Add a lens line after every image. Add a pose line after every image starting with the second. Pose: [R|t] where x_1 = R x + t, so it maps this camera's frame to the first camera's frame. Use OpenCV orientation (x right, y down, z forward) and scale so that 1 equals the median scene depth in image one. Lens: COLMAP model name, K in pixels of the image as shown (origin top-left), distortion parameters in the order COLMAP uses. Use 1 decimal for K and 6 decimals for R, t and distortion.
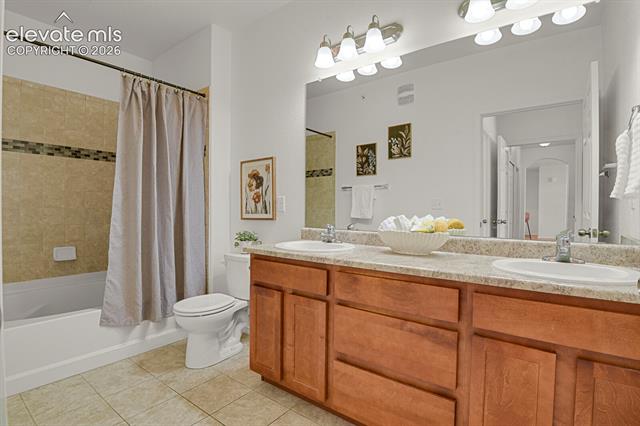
lens RADIAL K [[311.8, 0, 323.9], [0, 311.8, 213.9], [0, 0, 1]] dist [-0.026611, -0.002335]
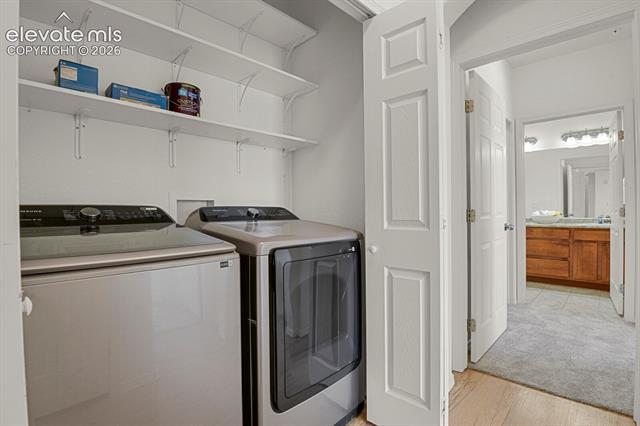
lens RADIAL K [[311.8, 0, 323.9], [0, 311.8, 213.9], [0, 0, 1]] dist [-0.026611, -0.002335]
pose [[0.992198, -0.014014, -0.123883, -1.993655], [0.014065, 0.999901, -0.000463, 0.015071], [0.123877, -0.001283, 0.992297, -2.956459]]
